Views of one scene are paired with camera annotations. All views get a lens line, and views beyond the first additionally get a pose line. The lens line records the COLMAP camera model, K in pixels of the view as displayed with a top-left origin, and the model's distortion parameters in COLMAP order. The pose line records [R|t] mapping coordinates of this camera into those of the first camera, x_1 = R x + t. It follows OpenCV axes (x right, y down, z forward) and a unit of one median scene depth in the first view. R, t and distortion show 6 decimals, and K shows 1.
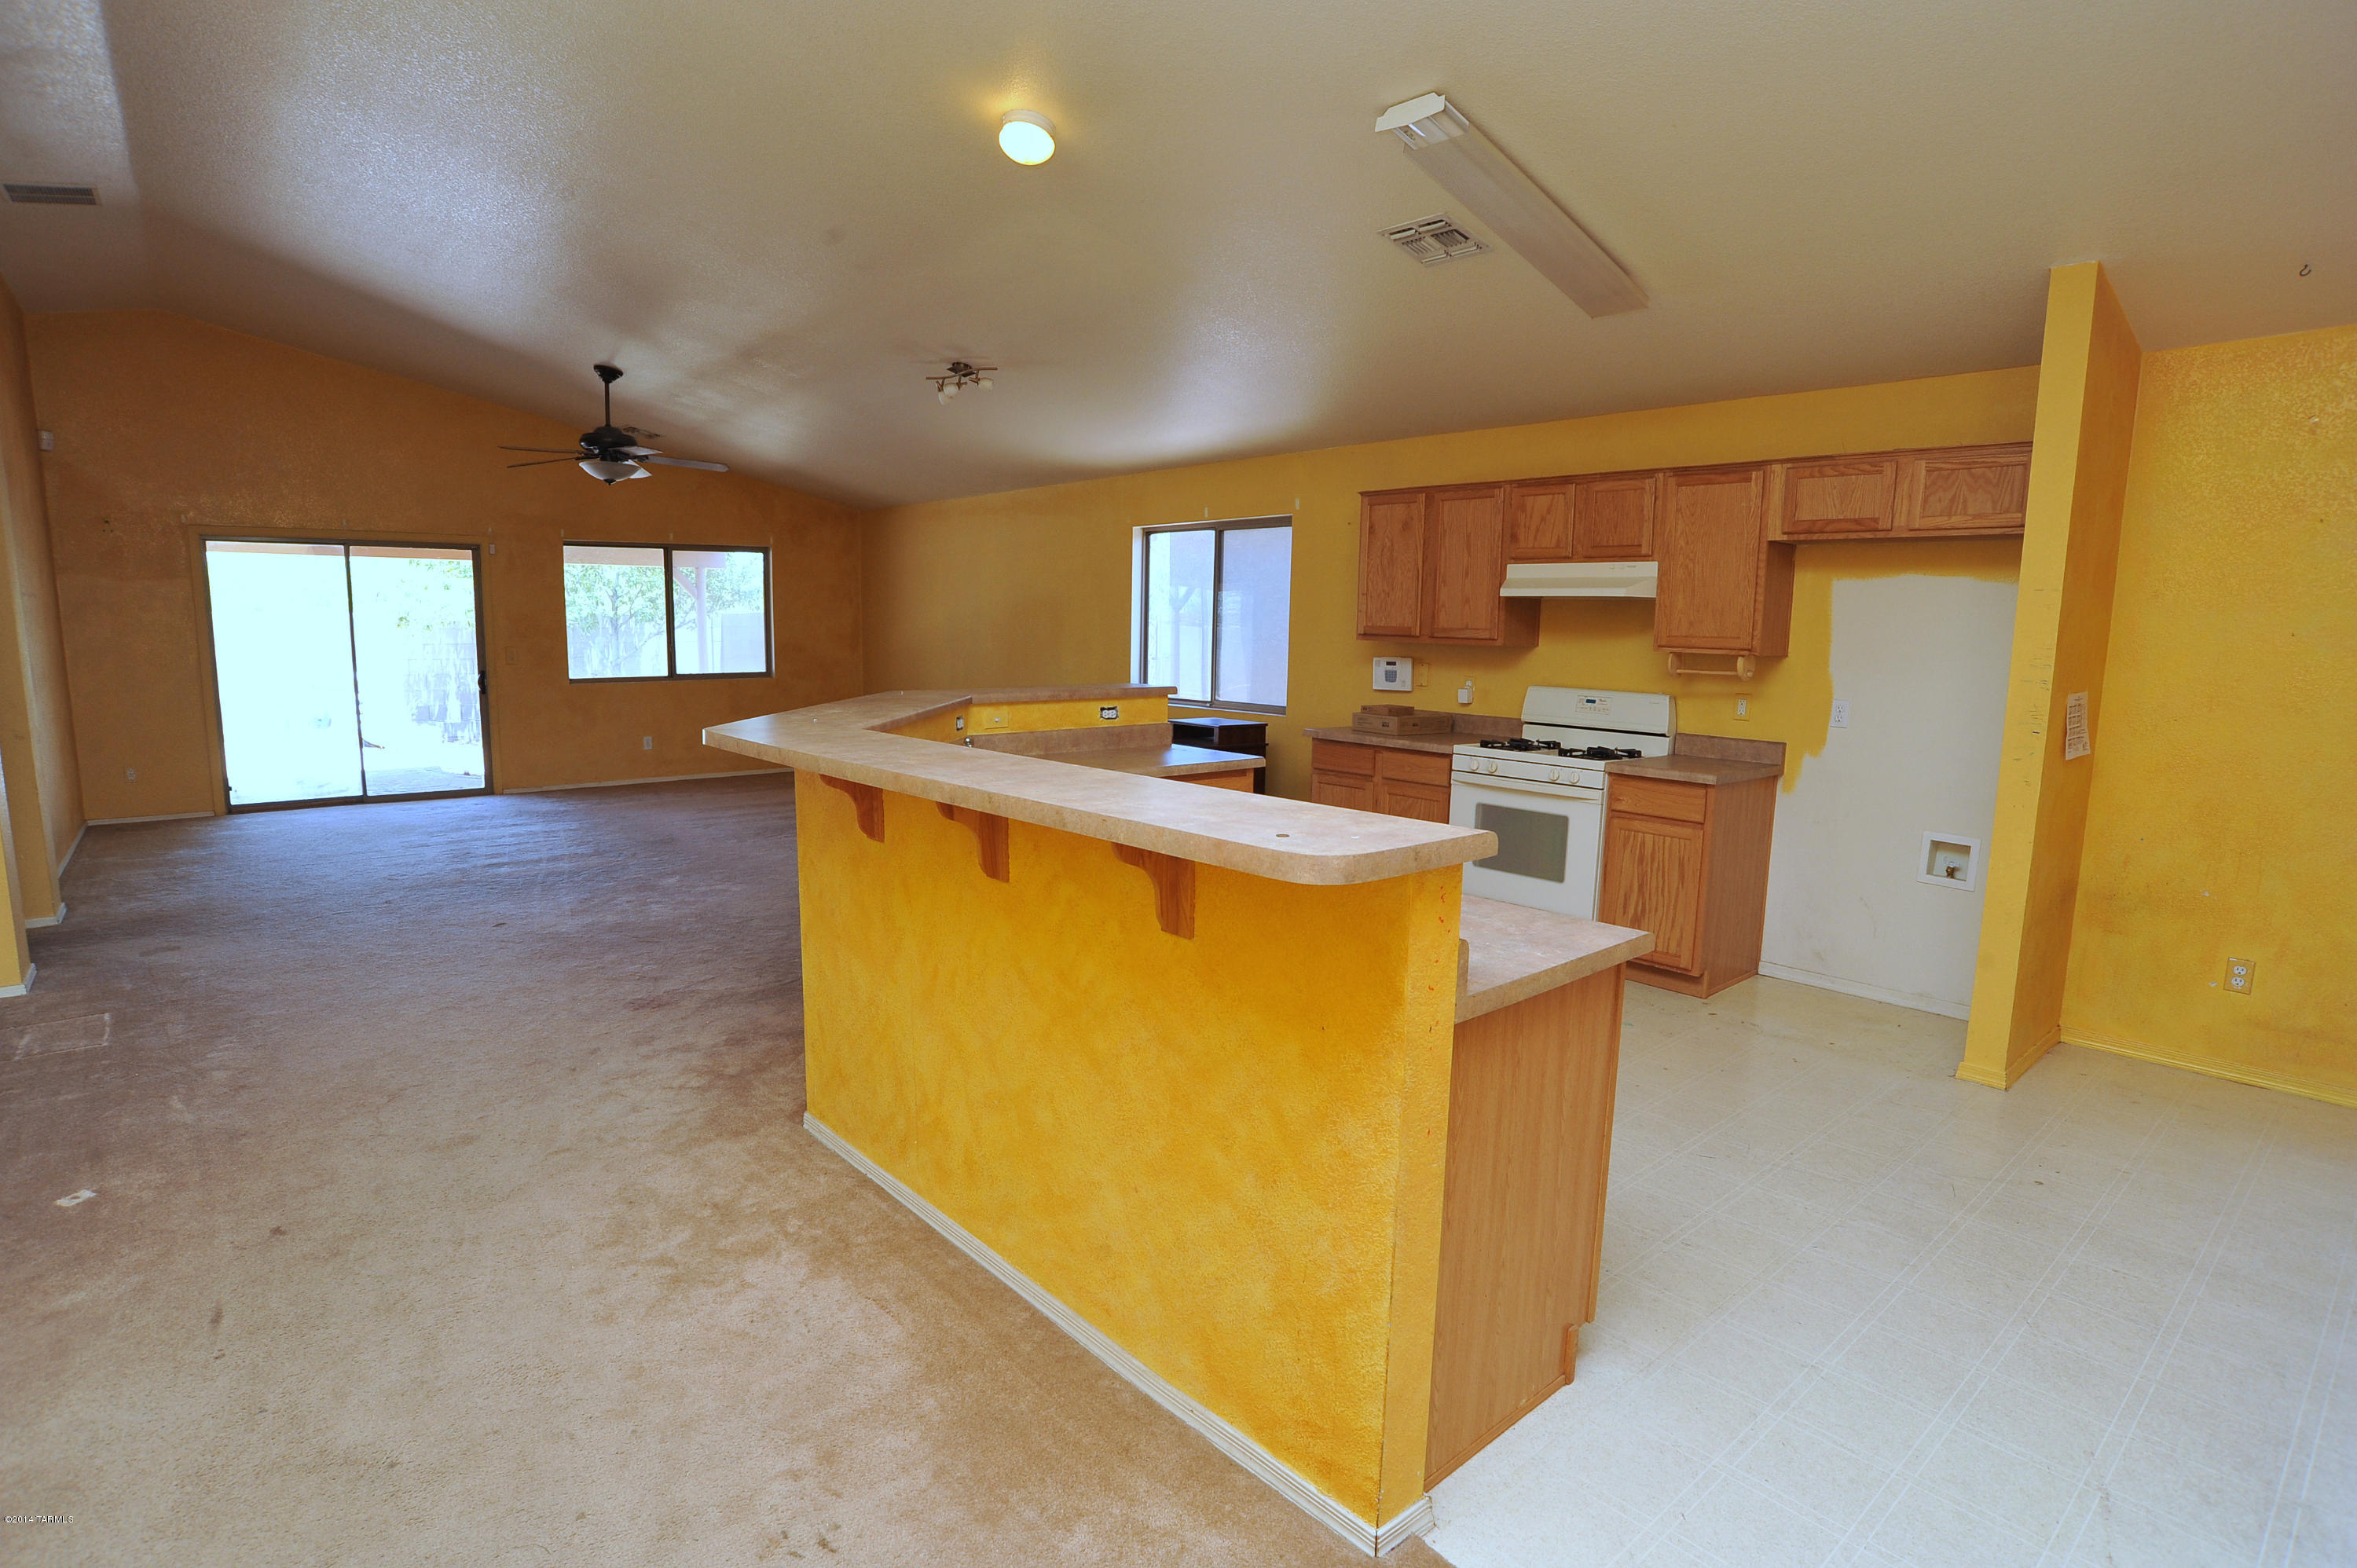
lens RADIAL K [[1191.0, 0, 1178.5], [0, 1191.0, 784.0], [0, 0, 1]] dist [-0.115106, 0.048136]
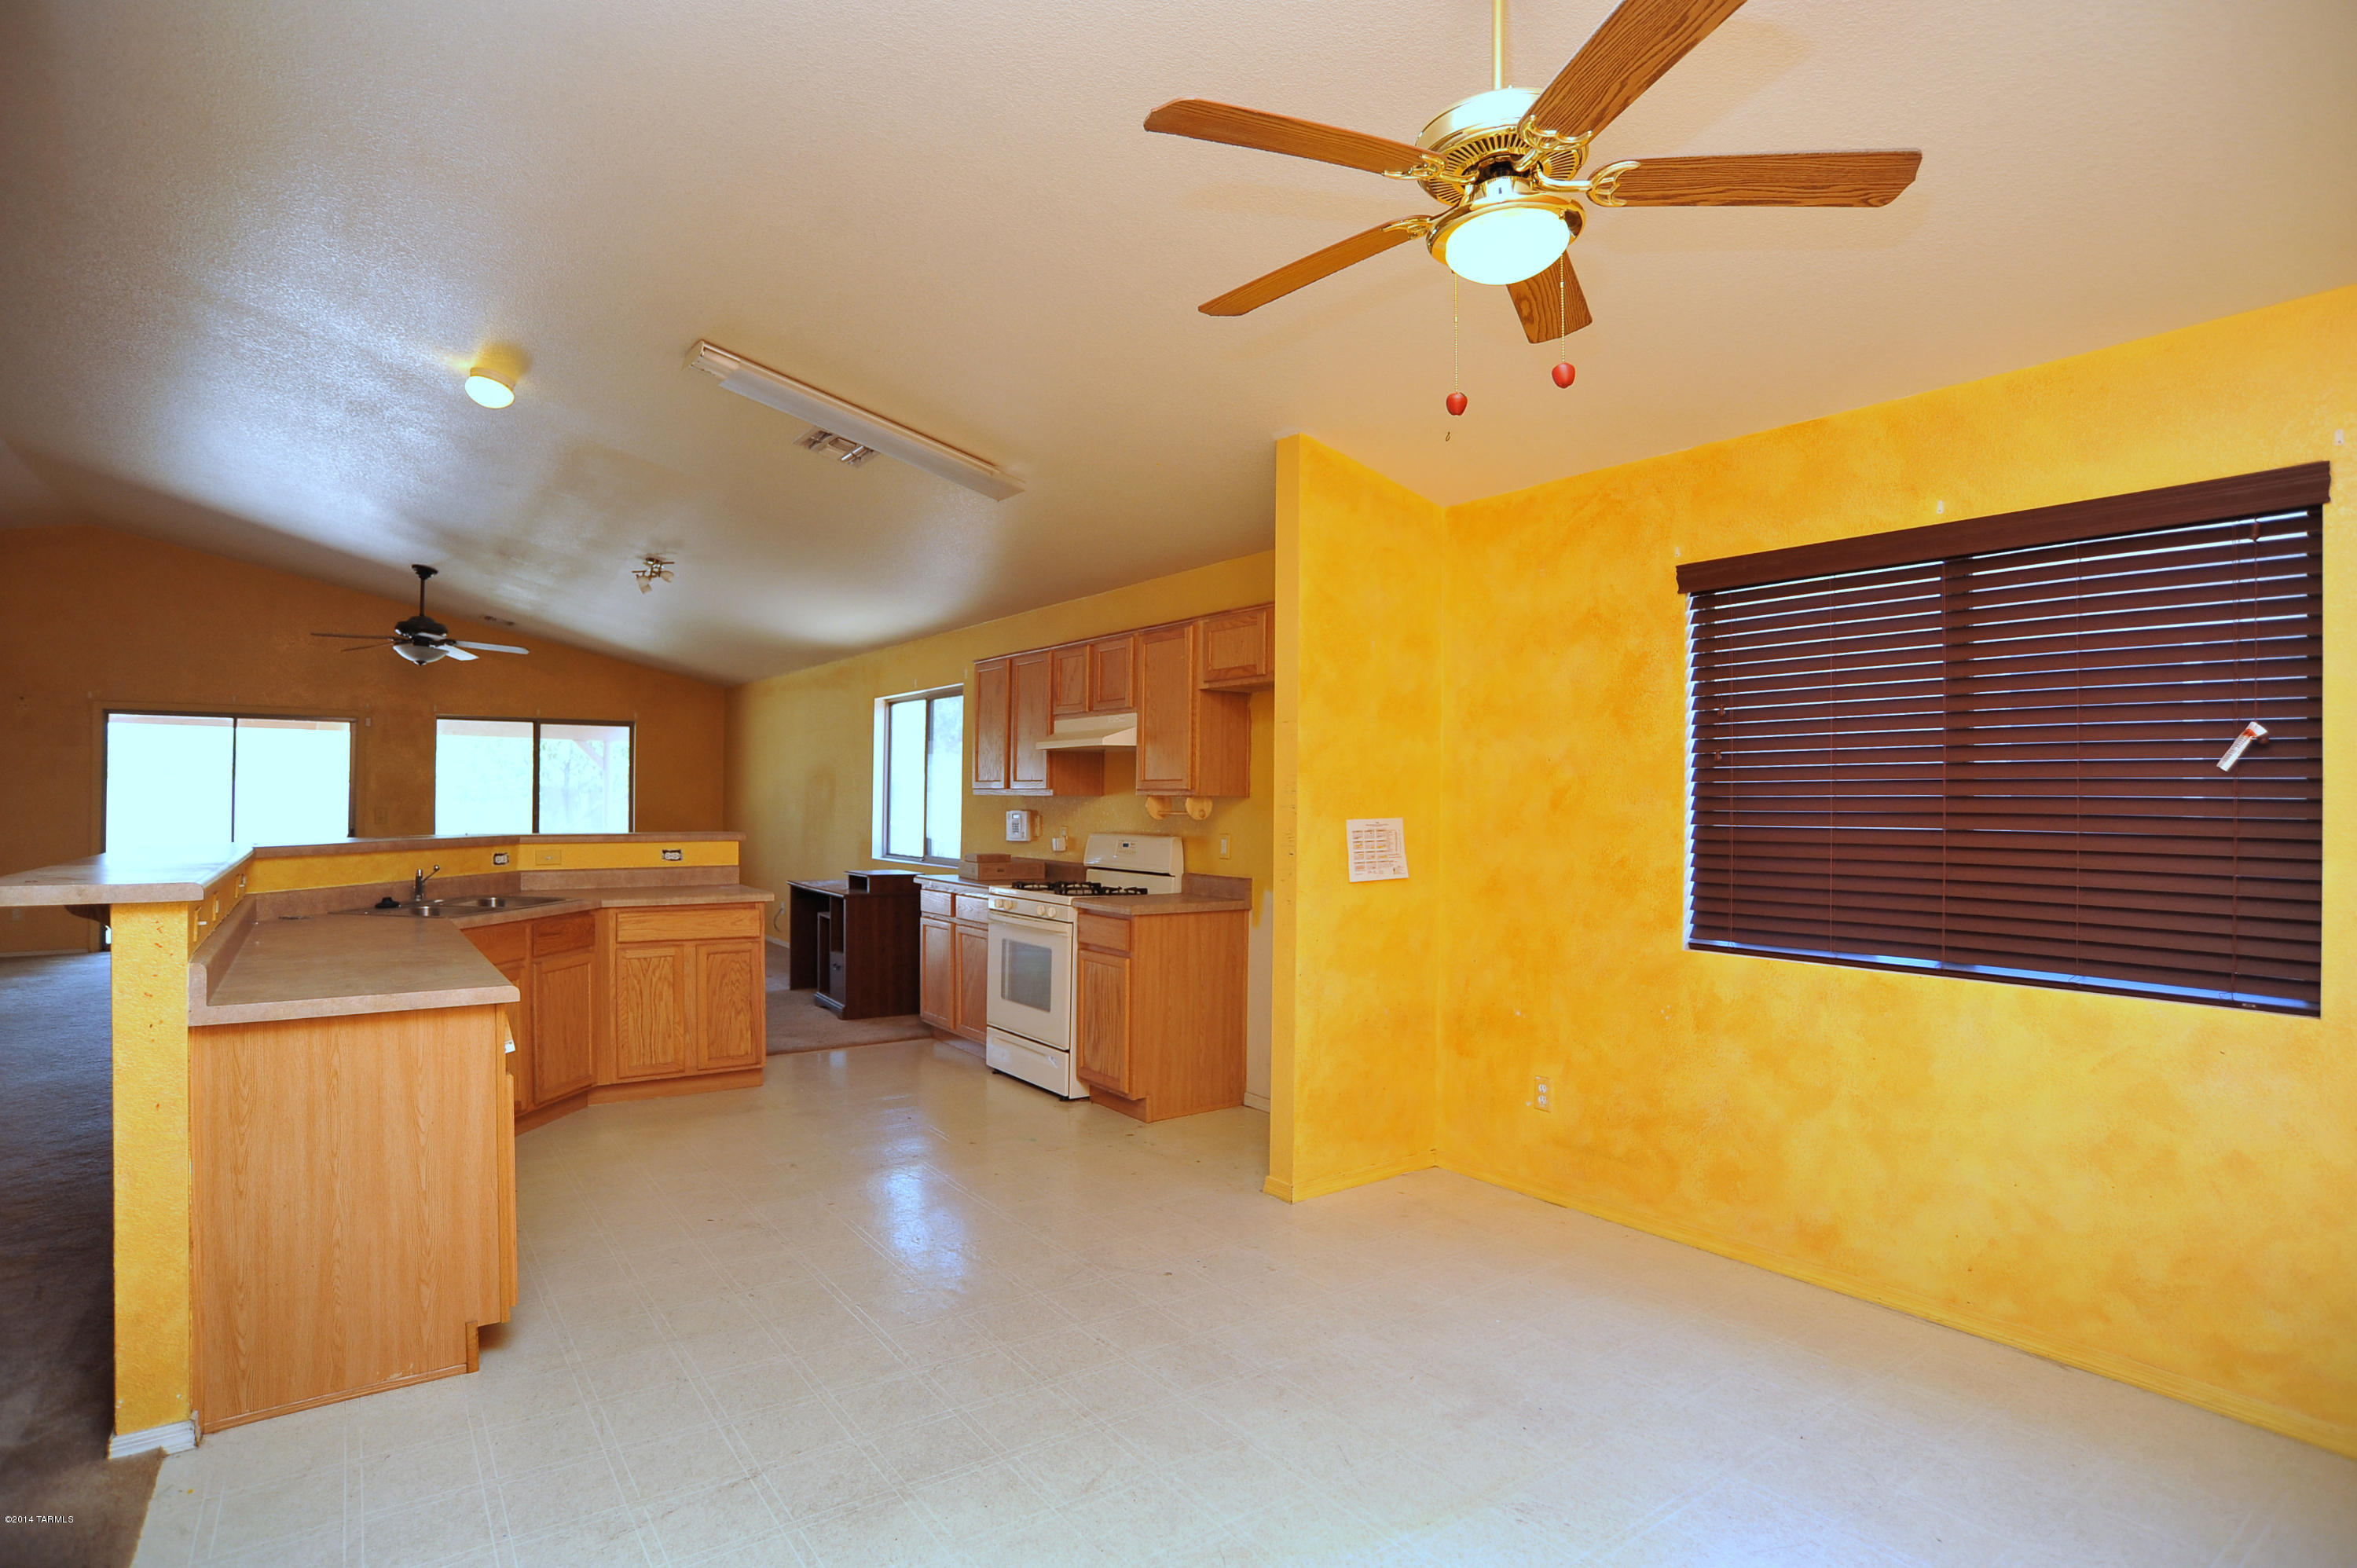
lens RADIAL K [[1192.5, 0, 1178.5], [0, 1192.5, 784.0], [0, 0, 1]] dist [-0.111480, 0.000018]
pose [[0.997862, -0.006885, -0.064989, 0.385642], [-0.002947, 0.988683, -0.149990, 0.030189], [0.065286, 0.149861, 0.986549, -0.060105]]
